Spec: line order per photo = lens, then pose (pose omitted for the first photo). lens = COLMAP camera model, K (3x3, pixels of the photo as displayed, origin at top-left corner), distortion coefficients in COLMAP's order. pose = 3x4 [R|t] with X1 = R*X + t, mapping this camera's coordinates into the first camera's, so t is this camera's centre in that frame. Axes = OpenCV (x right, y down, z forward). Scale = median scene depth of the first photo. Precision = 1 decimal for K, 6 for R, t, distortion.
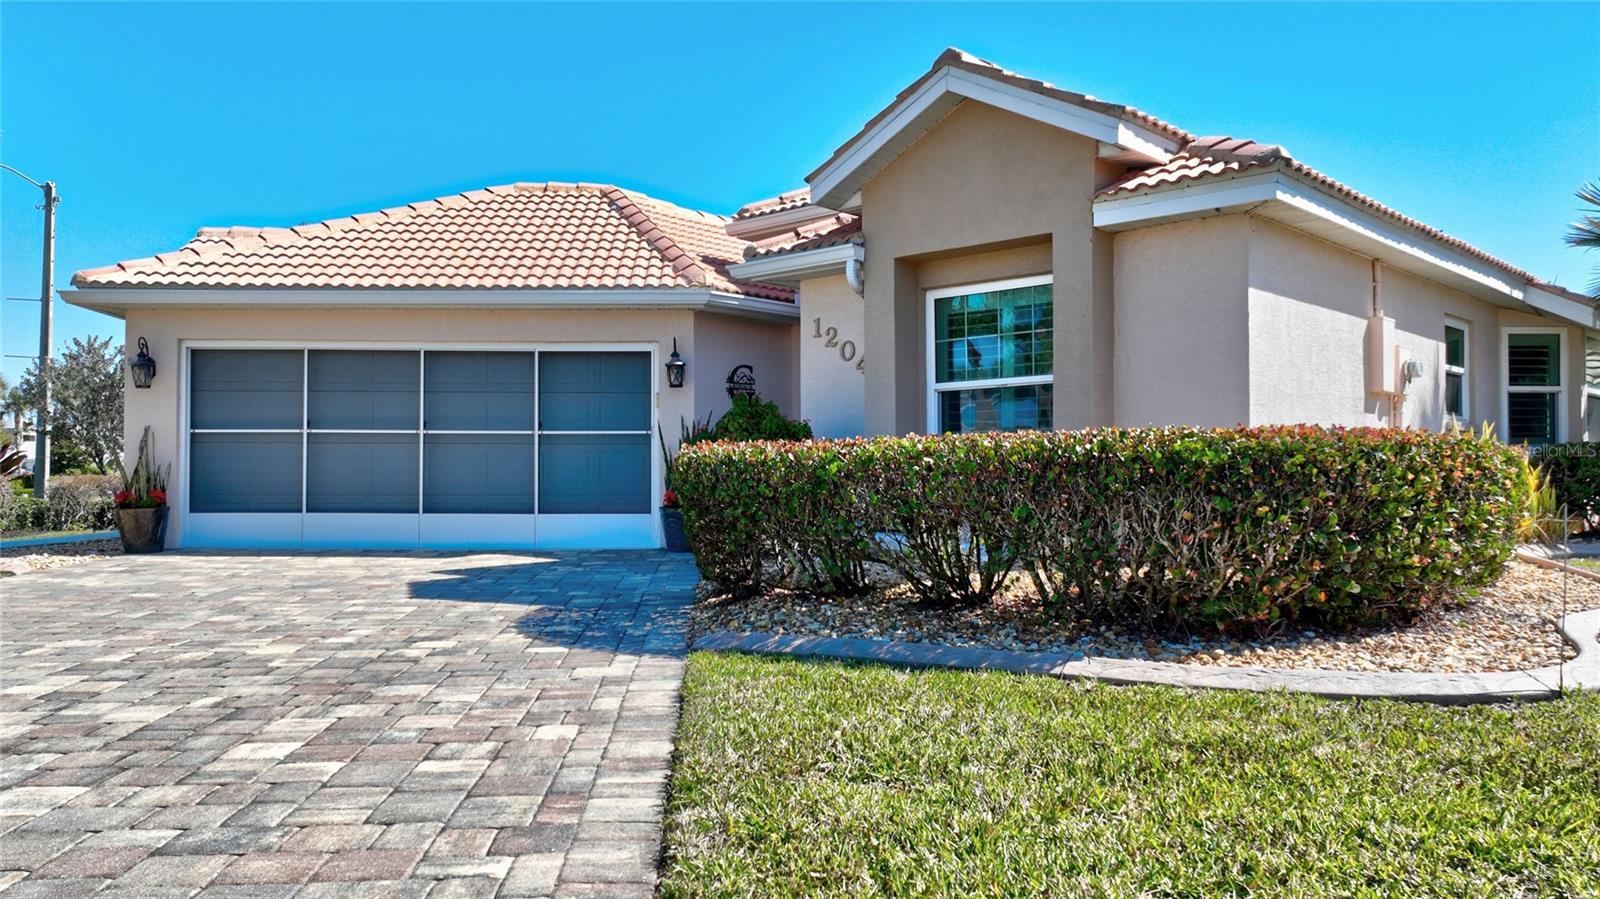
lens RADIAL K [[1274.0, 0, 759.5], [0, 1274.0, 475.7], [0, 0, 1]] dist [0.005212, 0.000504]
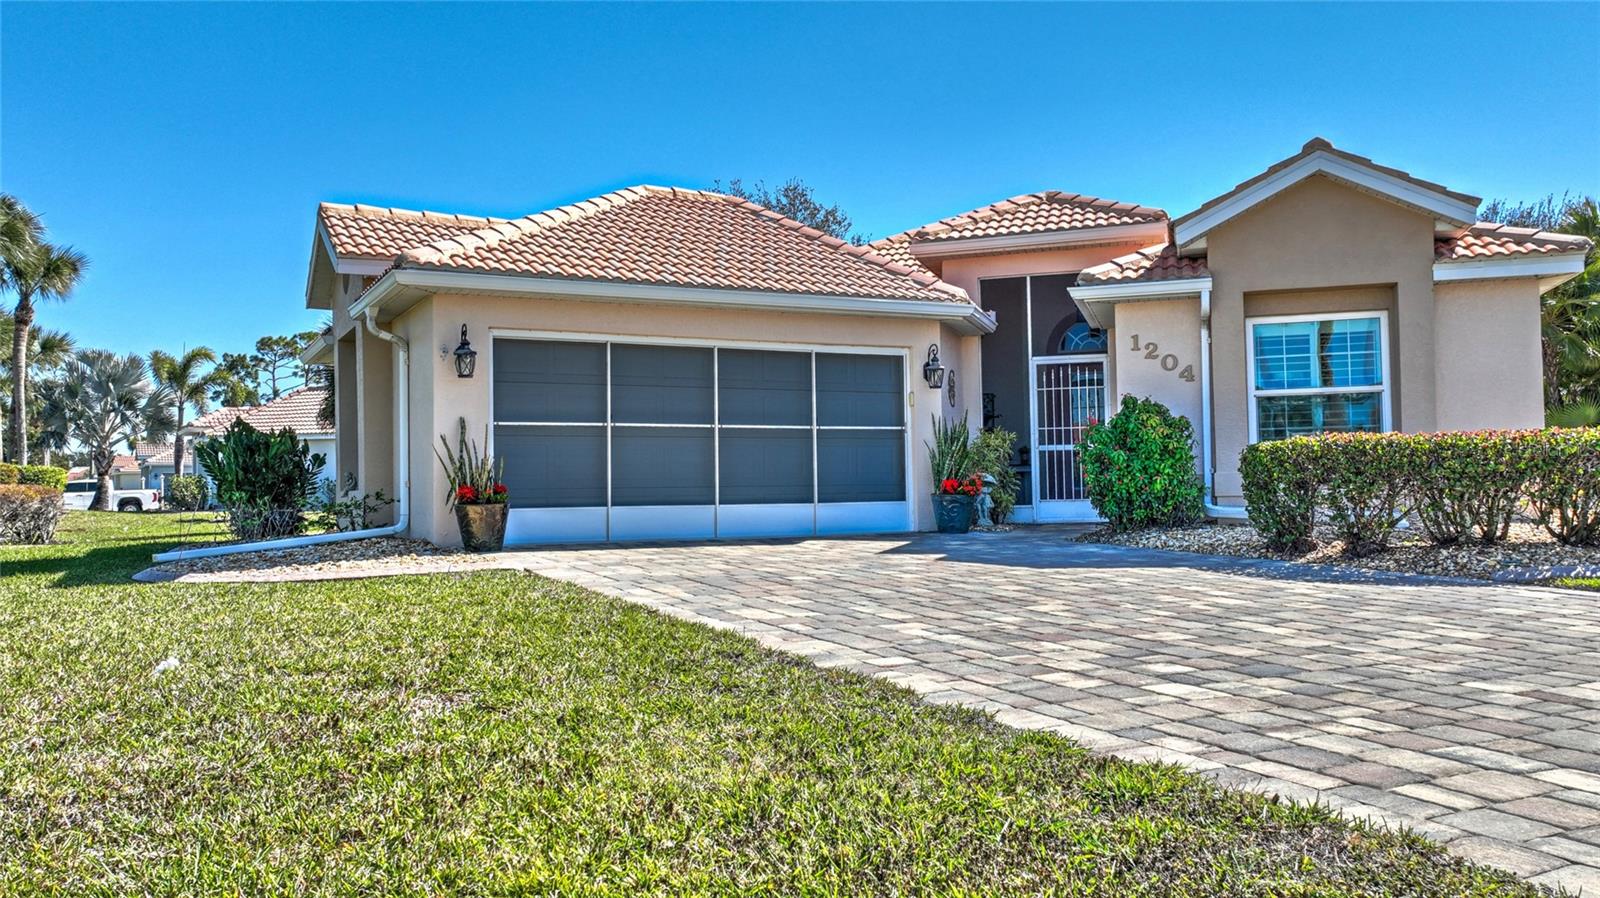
lens RADIAL K [[1251.4, 0, 800.0], [0, 1251.4, 449.0], [0, 0, 1]] dist [0.003596, 0.003402]
pose [[0.897711, -0.000595, 0.440585, -0.681667], [0.010614, 0.999738, -0.020276, 0.006010], [-0.440458, 0.022878, 0.897482, 0.058913]]
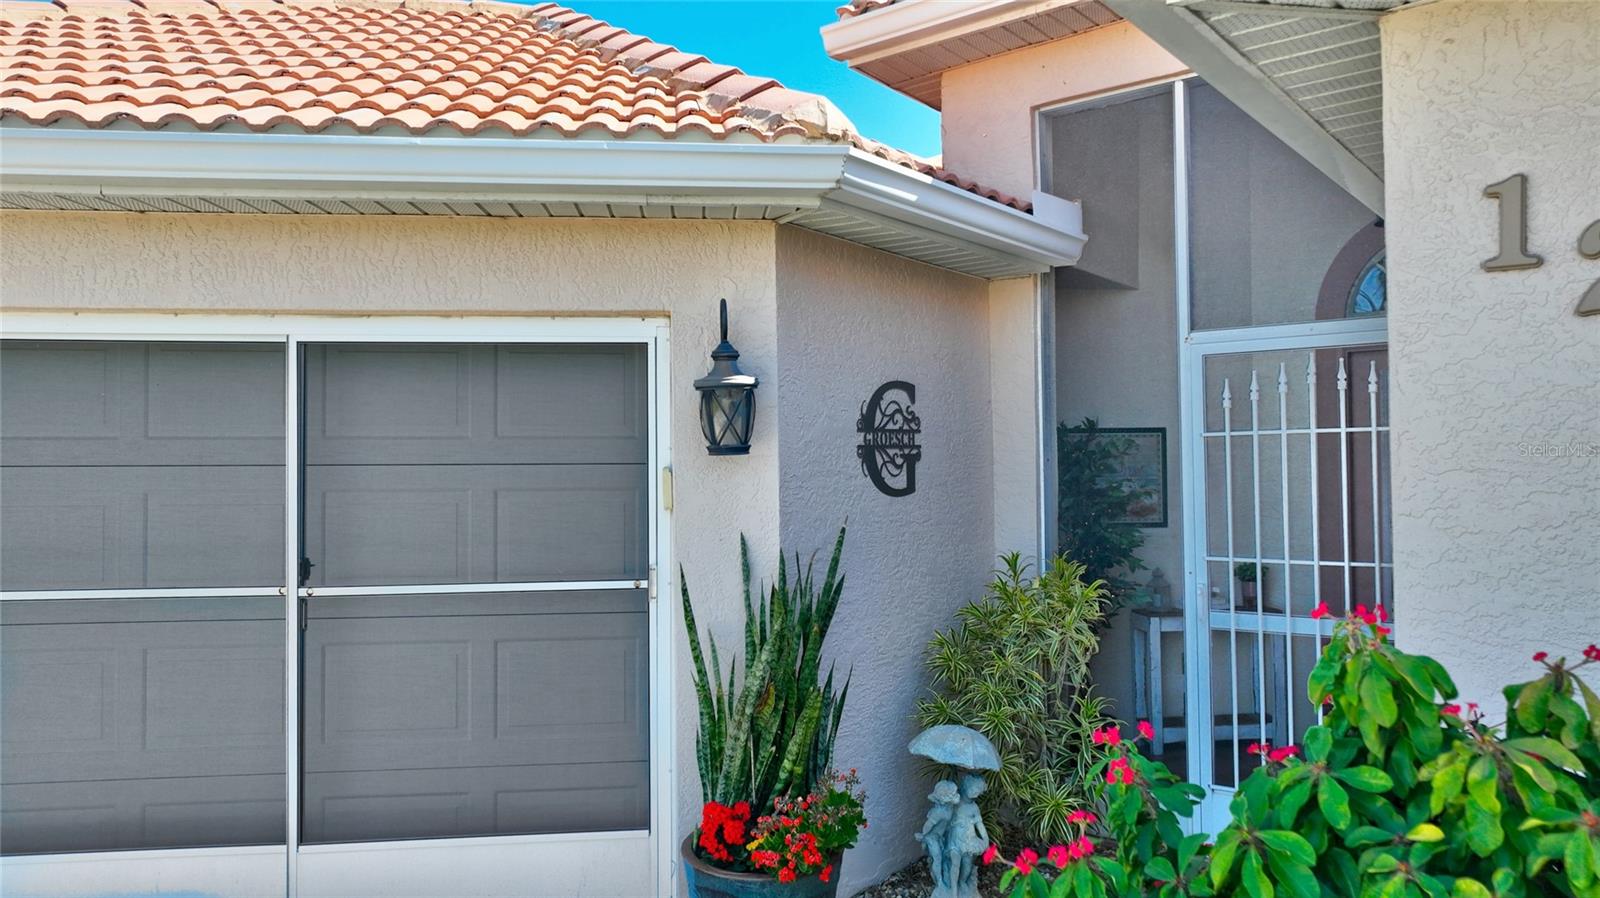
lens RADIAL K [[1124.6, 0, 800.0], [0, 1124.6, 449.0], [0, 0, 1]] dist [0.003907, 0.002439]
pose [[0.996428, -0.004744, 0.084318, -0.073477], [0.005476, 0.999949, -0.008454, -0.069943], [-0.084274, 0.008886, 0.996403, 0.733052]]
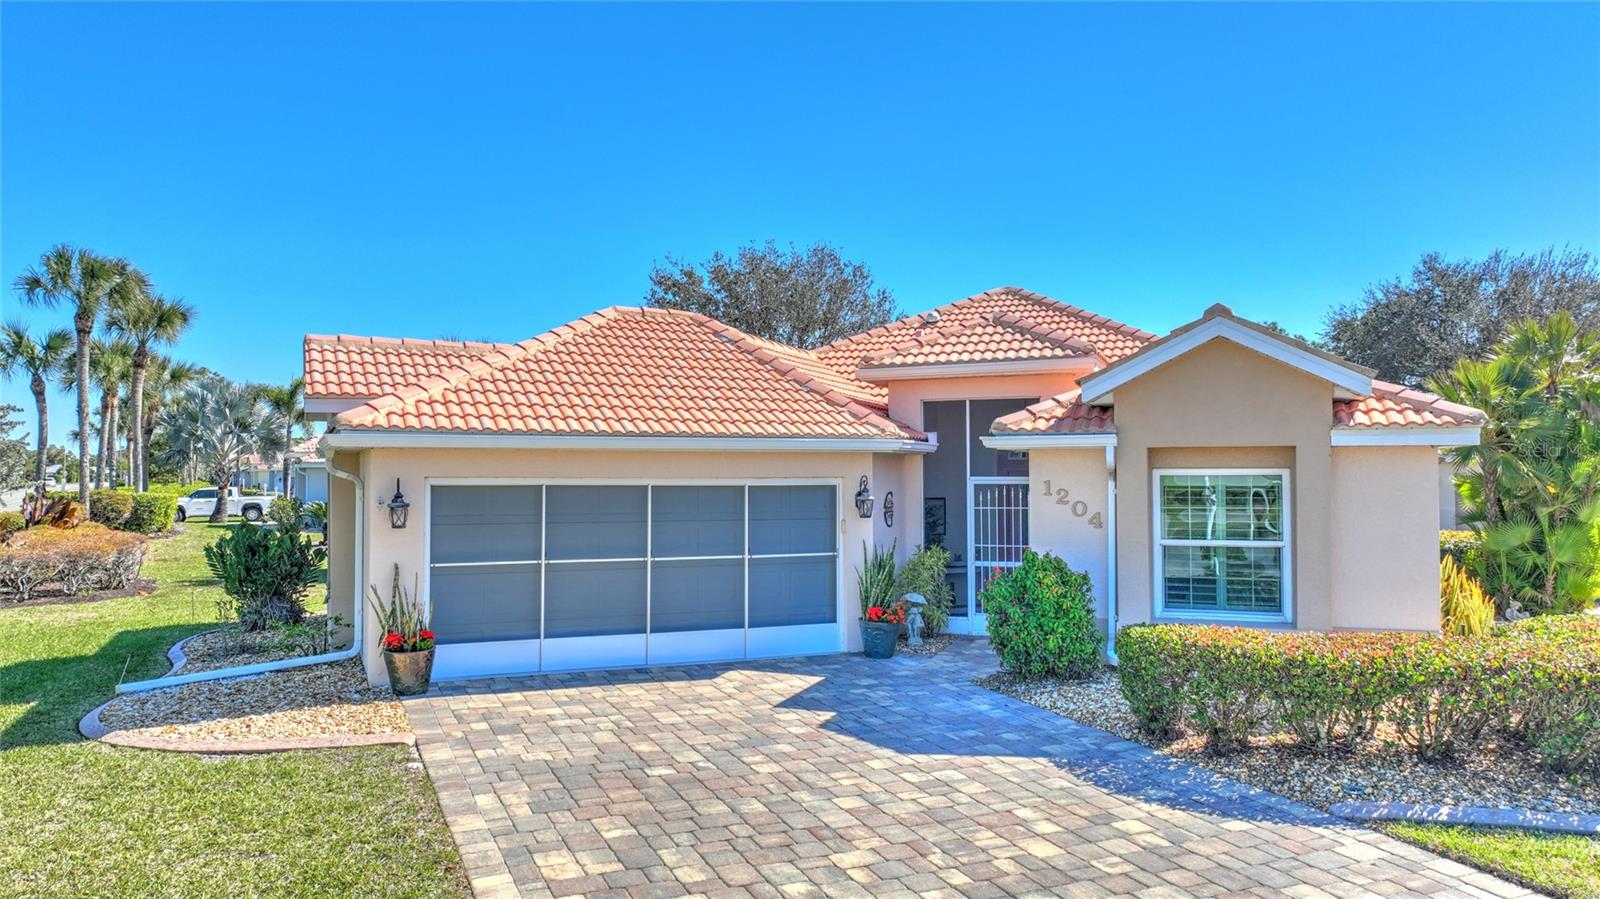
lens RADIAL K [[1124.6, 0, 800.0], [0, 1124.6, 449.5], [0, 0, 1]] dist [0.003907, 0.002439]
pose [[0.923890, 0.007575, 0.382583, -0.540896], [-0.003738, 0.999935, -0.010772, -0.124811], [-0.382639, 0.008522, 0.923858, 0.050401]]
